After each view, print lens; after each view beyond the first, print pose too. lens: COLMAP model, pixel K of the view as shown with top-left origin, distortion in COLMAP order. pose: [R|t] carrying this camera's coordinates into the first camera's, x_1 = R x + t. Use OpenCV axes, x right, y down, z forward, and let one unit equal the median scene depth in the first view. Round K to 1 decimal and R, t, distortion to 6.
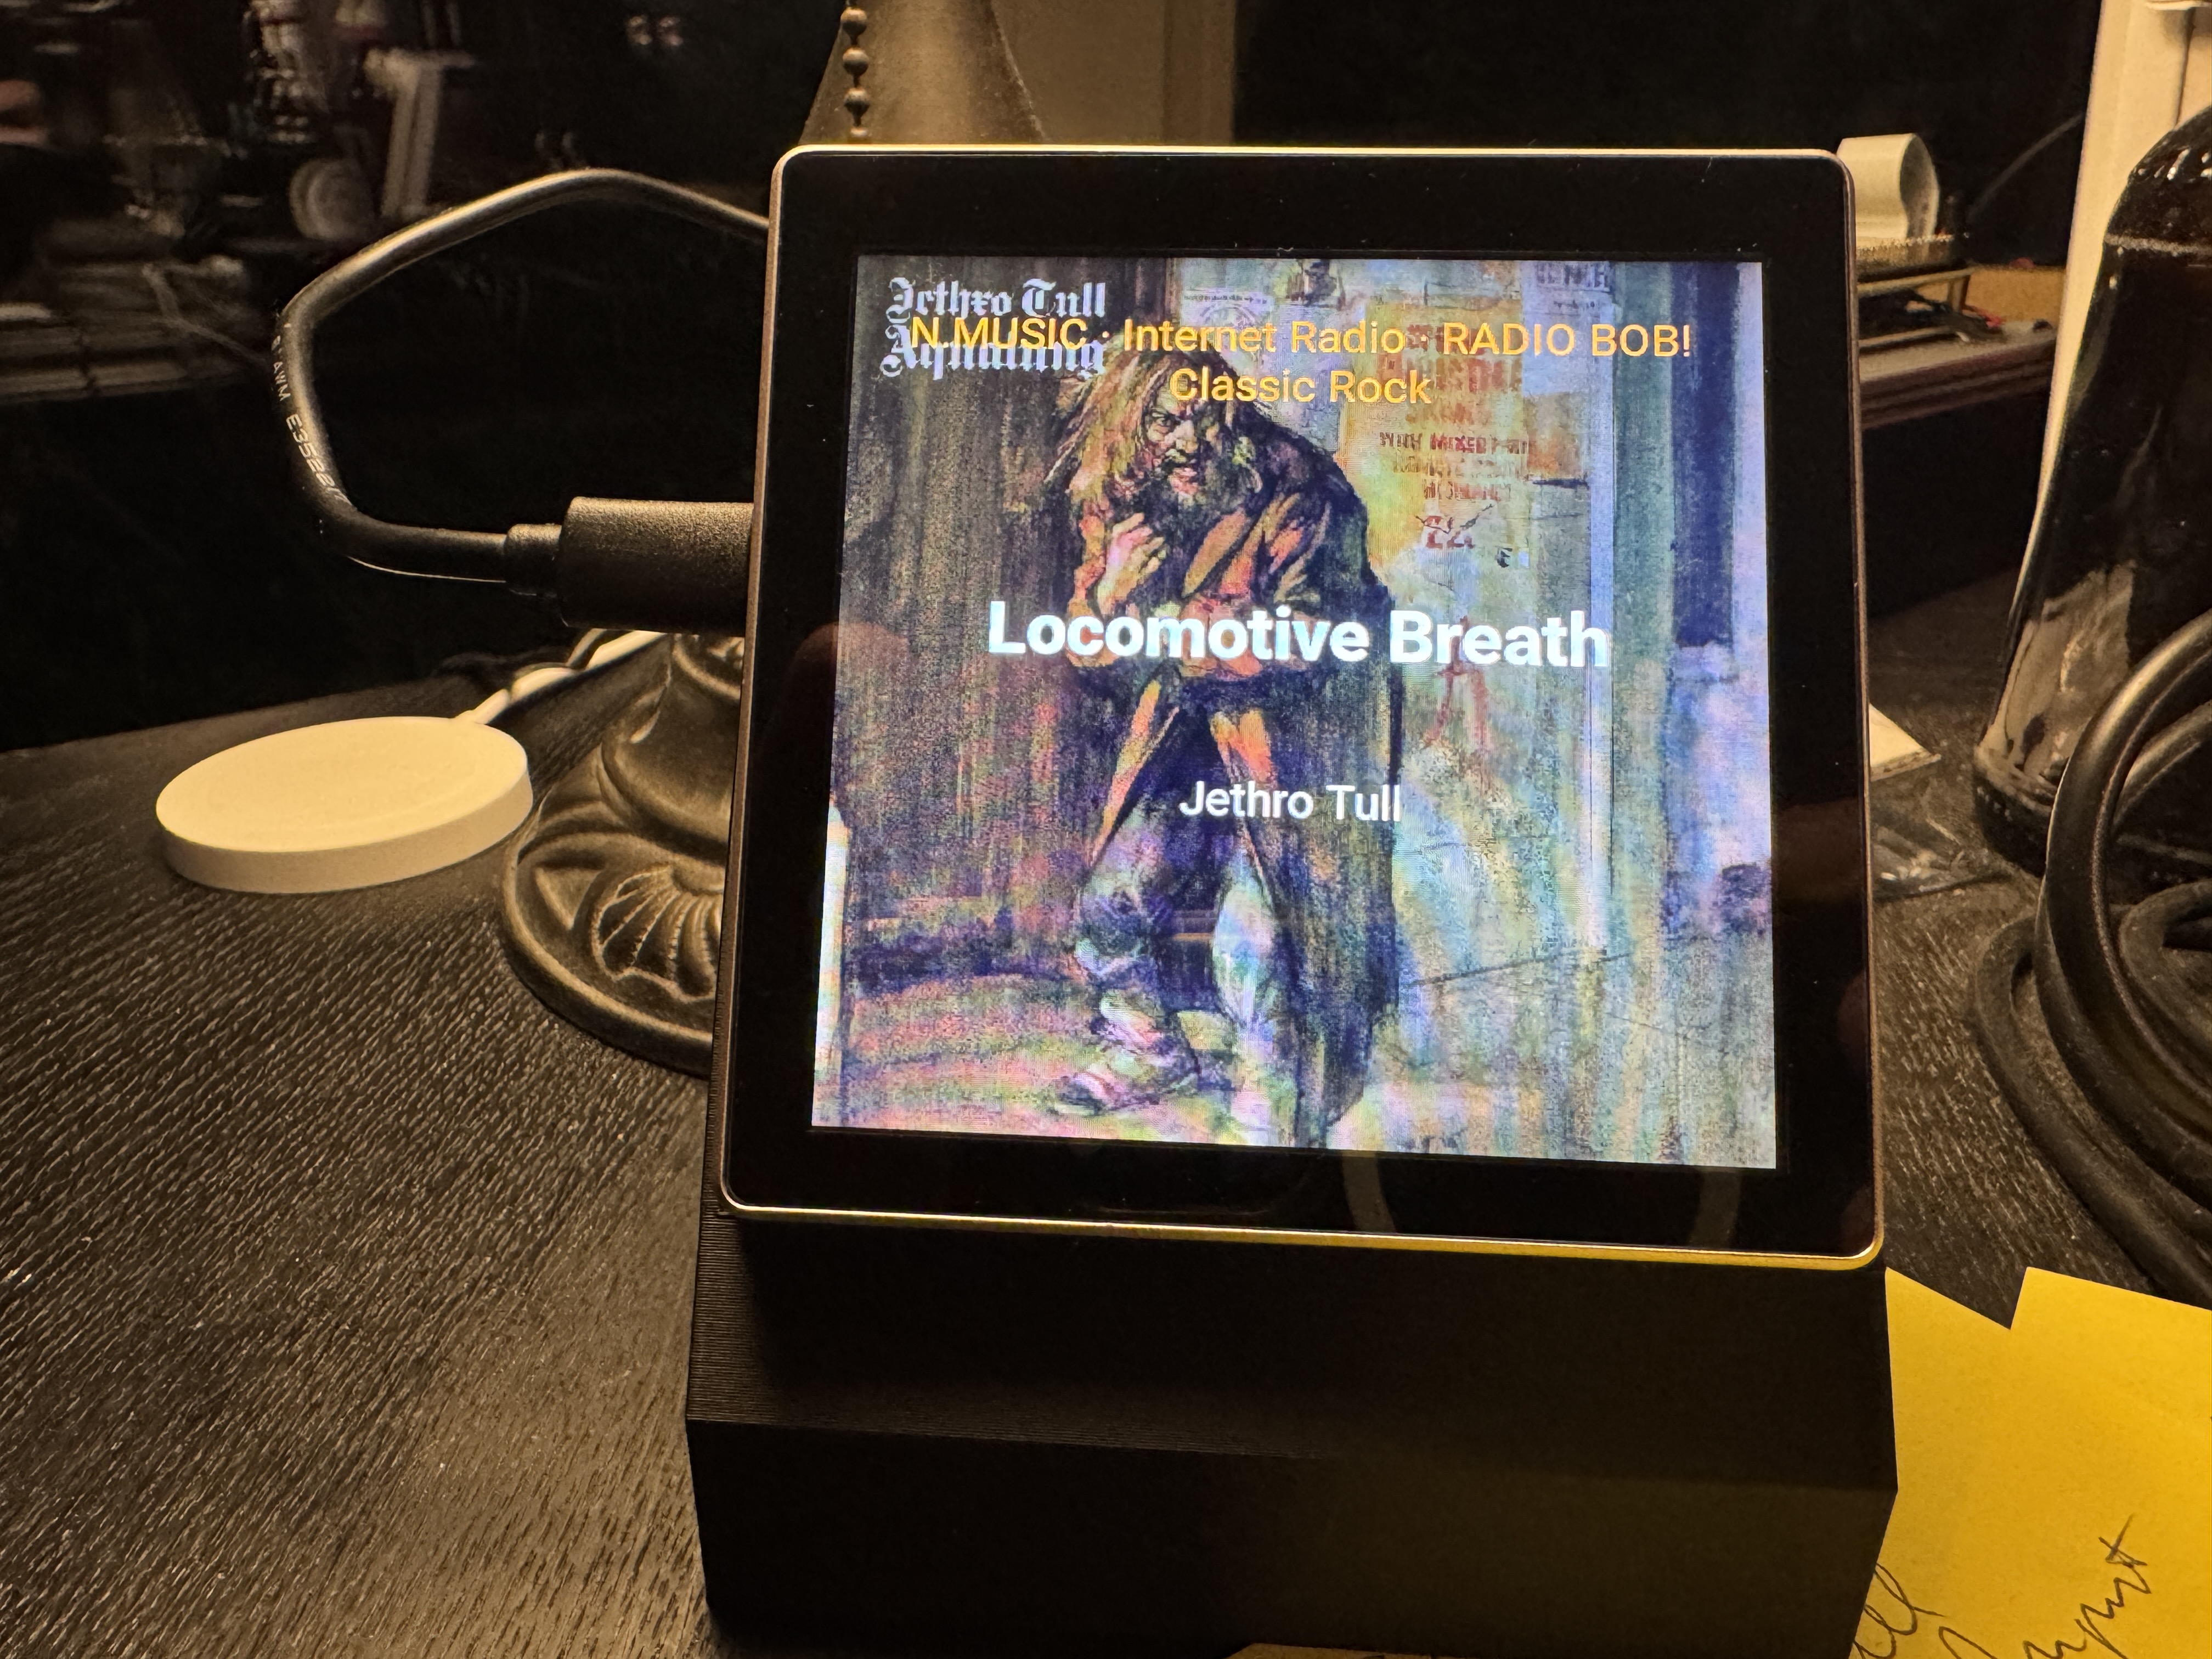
lens RADIAL K [[1541.5, 0, 1106.0], [0, 1541.5, 829.5], [0, 0, 1]] dist [-0.000423, -0.000070]
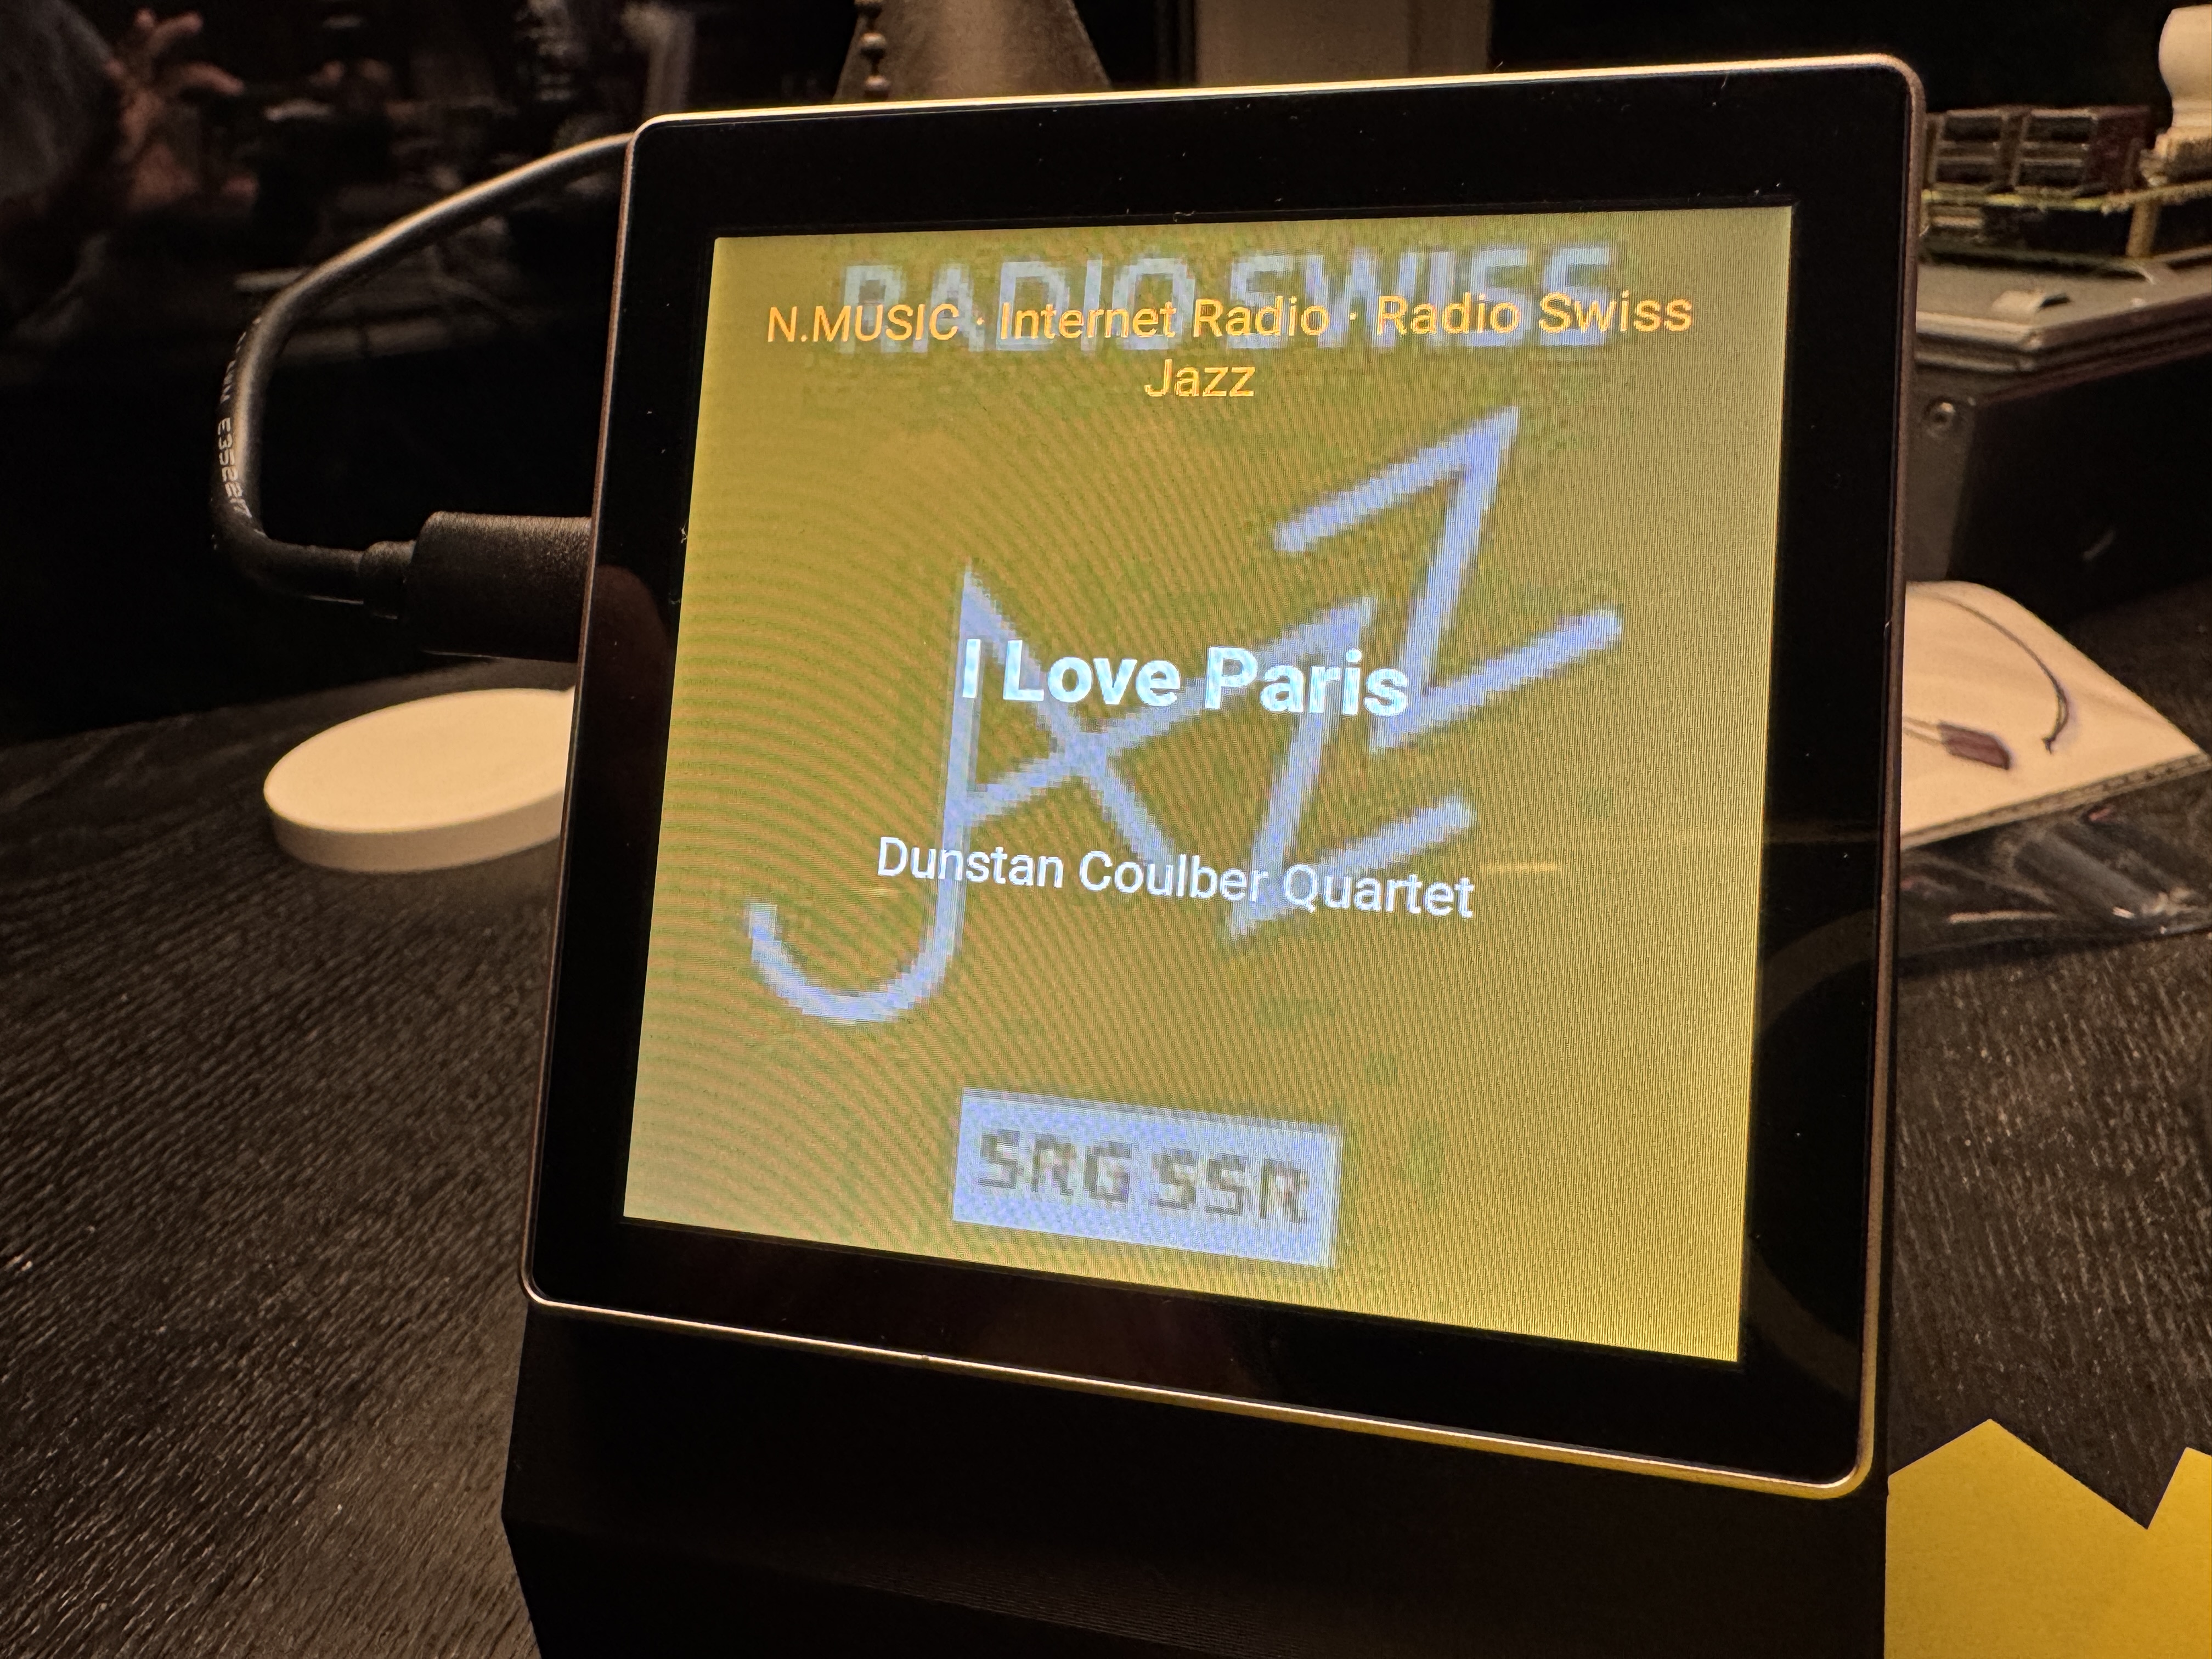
lens RADIAL K [[1572.5, 0, 1090.1], [0, 1572.5, 827.5], [0, 0, 1]] dist [-0.001244, 0.001158]
pose [[0.984029, 0.029479, -0.175549, 0.145132], [-0.023351, 0.999047, 0.036871, -0.047084], [0.176469, -0.032183, 0.983780, 0.089250]]
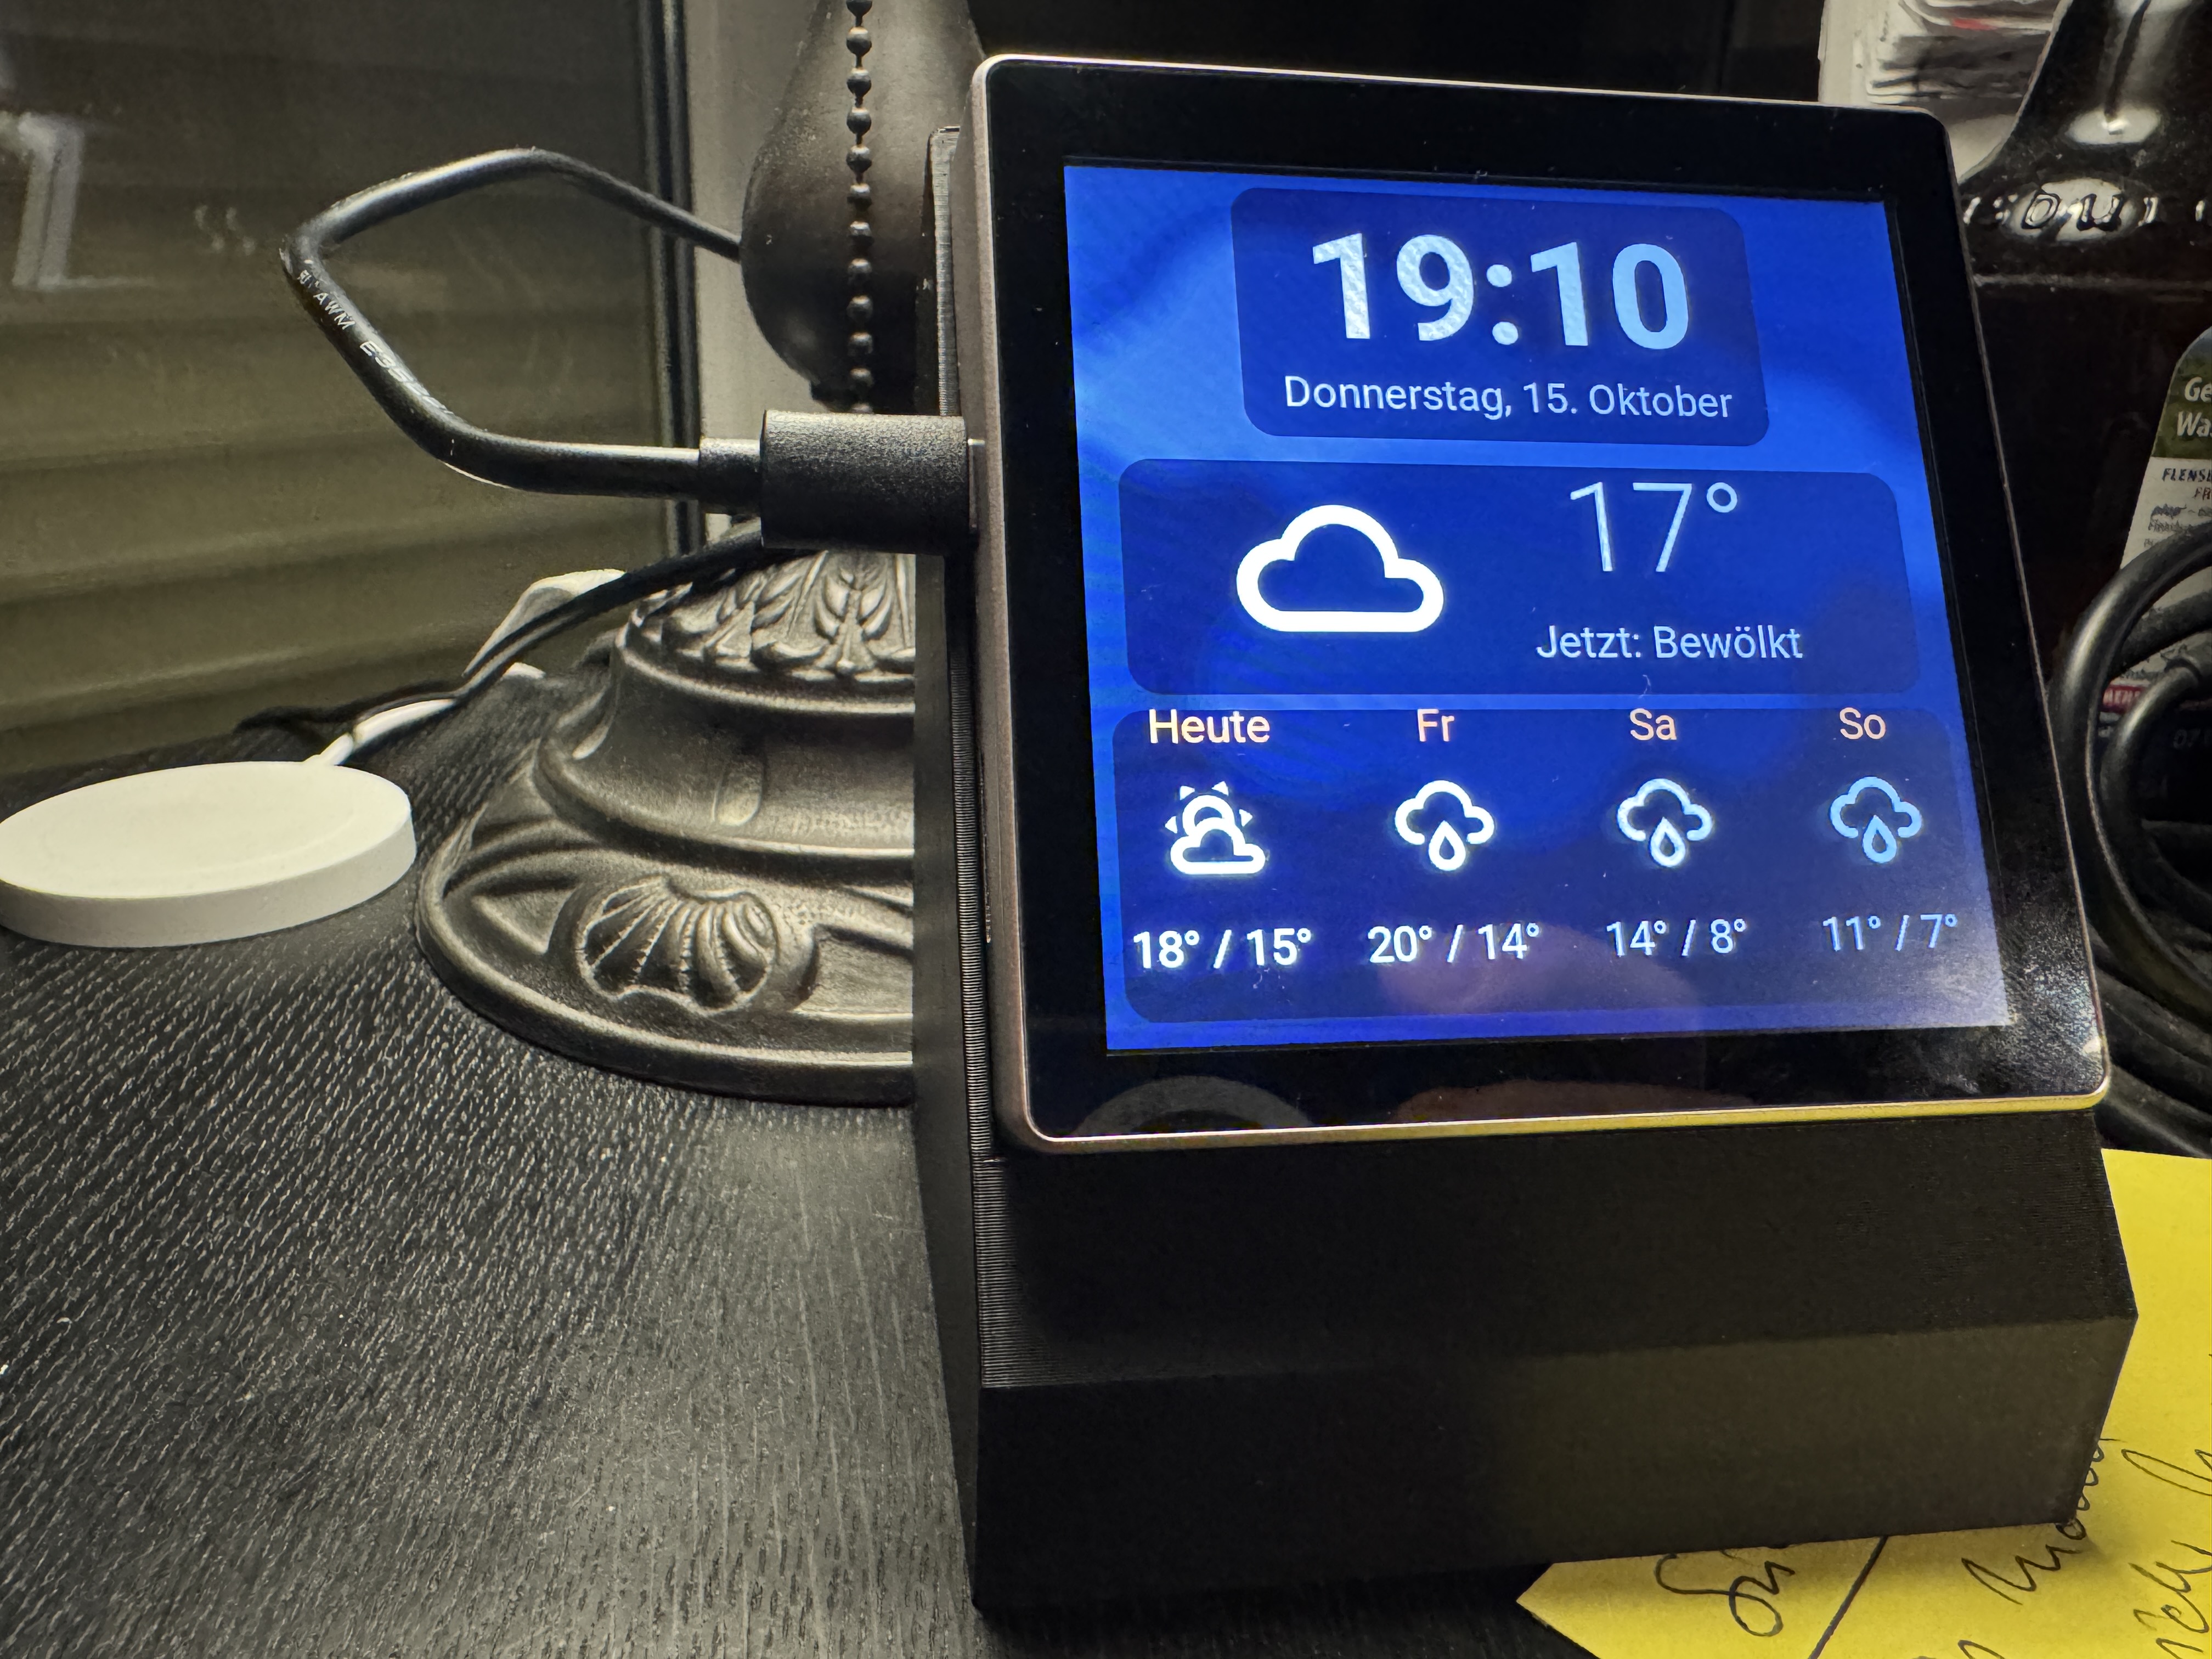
lens RADIAL K [[1524.8, 0, 1094.5], [0, 1524.8, 822.6], [0, 0, 1]] dist [-0.002151, -0.000180]
pose [[0.978901, -0.043135, 0.199728, -0.233993], [0.055758, 0.996758, -0.058007, 0.066003], [-0.196579, 0.067920, 0.978133, 0.052356]]
